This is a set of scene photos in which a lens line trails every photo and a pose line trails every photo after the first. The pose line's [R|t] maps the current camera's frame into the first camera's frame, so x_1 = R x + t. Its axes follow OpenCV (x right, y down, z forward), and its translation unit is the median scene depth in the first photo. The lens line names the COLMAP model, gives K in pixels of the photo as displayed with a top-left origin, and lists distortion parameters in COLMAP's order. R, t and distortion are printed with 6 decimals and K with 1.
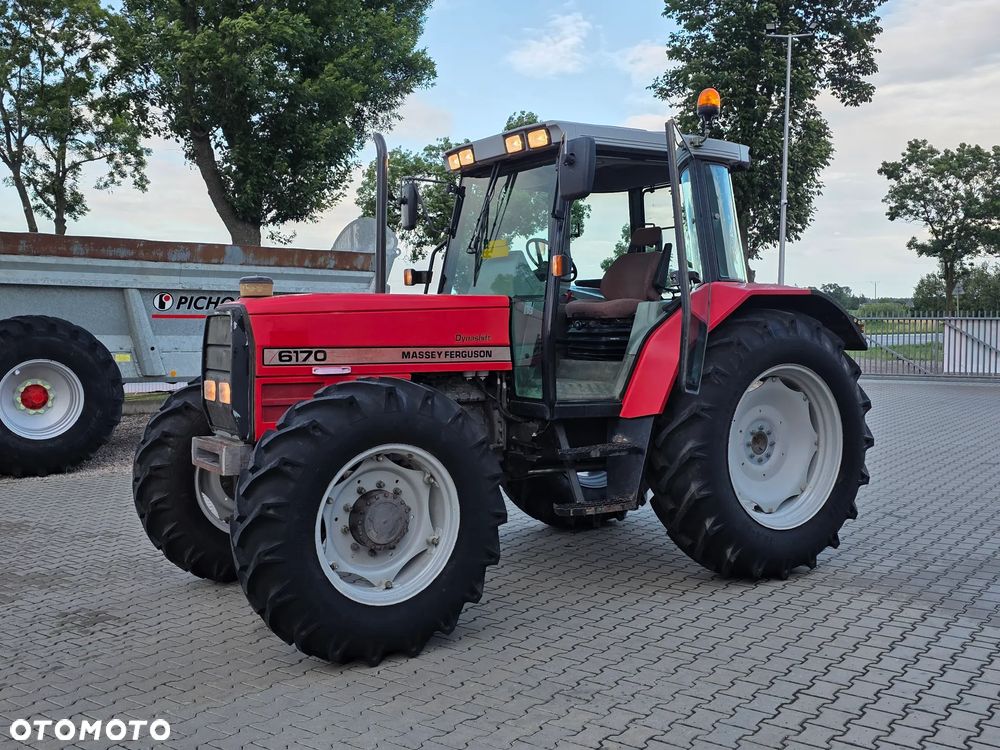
lens RADIAL K [[1002.1, 0, 505.6], [0, 1002.1, 380.3], [0, 0, 1]] dist [0.043233, 0.000000]
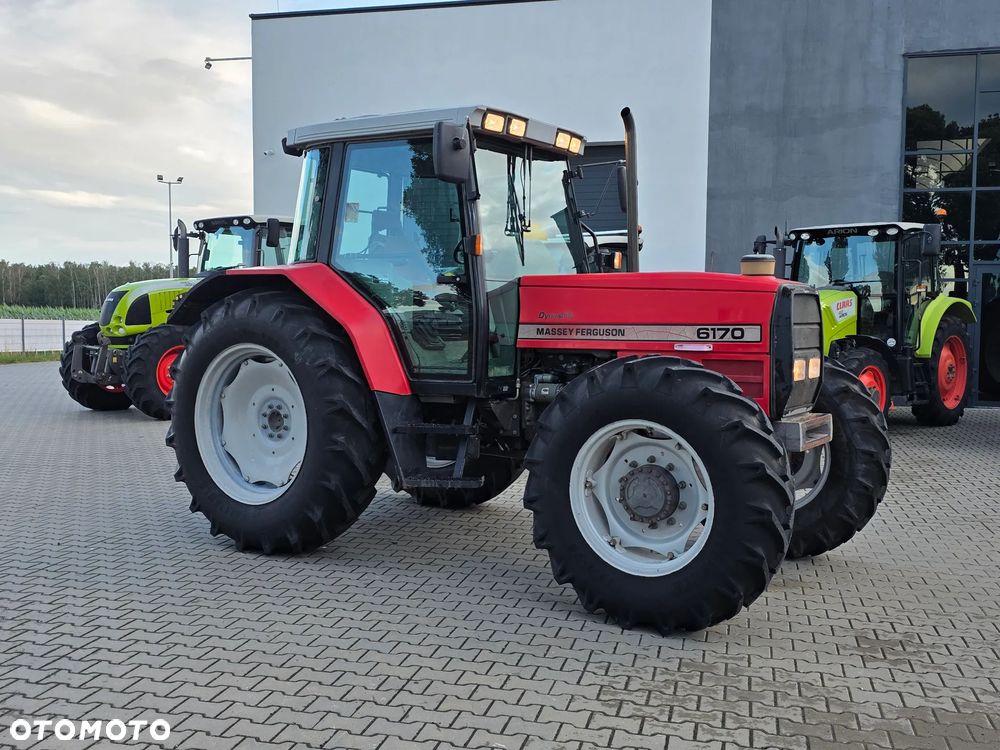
lens RADIAL K [[1002.1, 0, 500.7], [0, 1002.1, 384.4], [0, 0, 1]] dist [0.043233, 0.000000]
pose [[-0.383188, -0.061347, 0.921631, -0.957997], [0.049314, 0.995010, 0.086734, -0.066458], [-0.922353, 0.078685, -0.378250, 1.447317]]
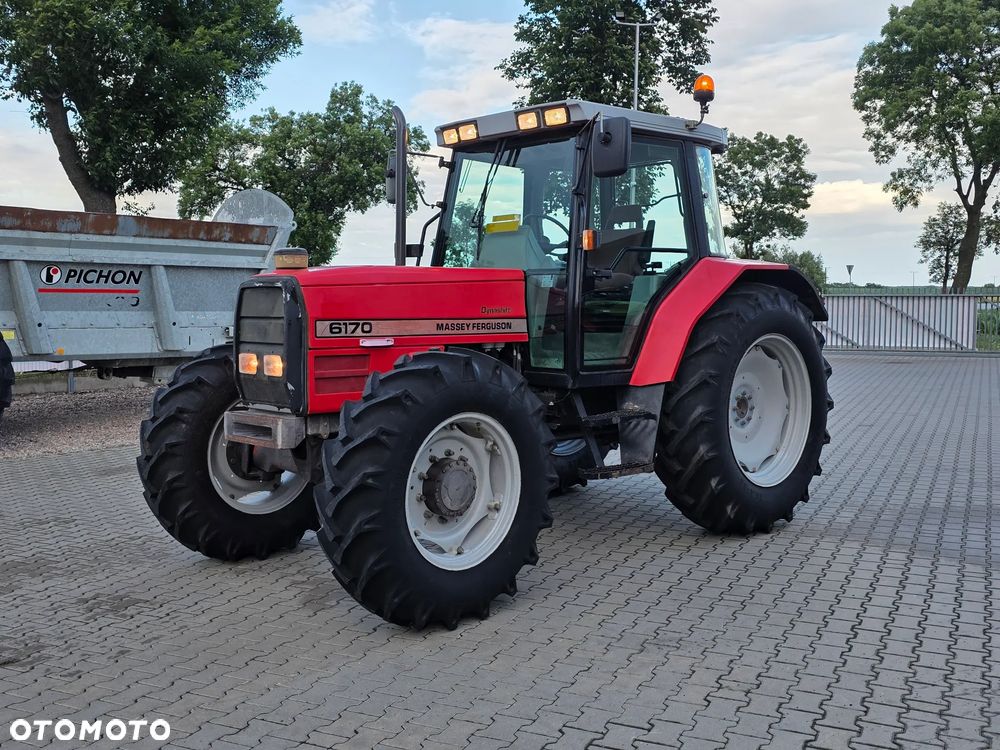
lens RADIAL K [[1002.1, 0, 501.8], [0, 1002.1, 374.1], [0, 0, 1]] dist [0.043233, 0.000000]
pose [[0.982253, -0.013646, 0.187065, -0.207019], [0.010625, 0.999797, 0.017145, 0.005298], [-0.187261, -0.014853, 0.982198, -0.008110]]
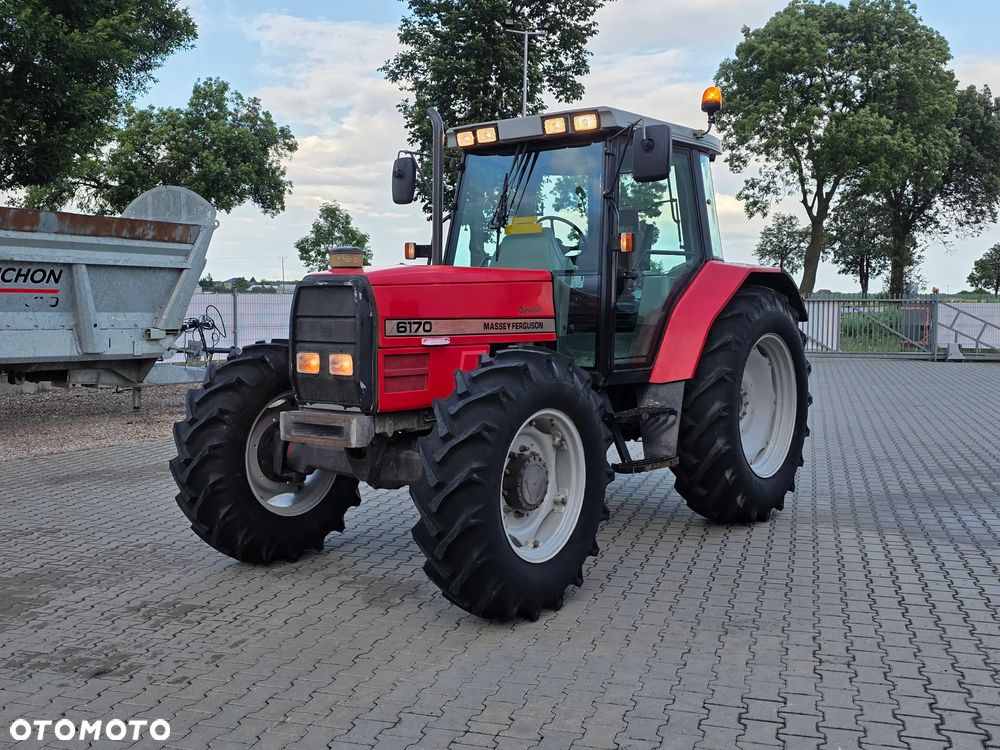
lens RADIAL K [[1002.1, 0, 496.4], [0, 1002.1, 377.2], [0, 0, 1]] dist [0.043233, 0.000000]
pose [[0.943449, -0.020776, 0.330865, -0.391896], [0.015548, 0.999709, 0.018438, 0.007639], [-0.331152, -0.012251, 0.943498, 0.020821]]
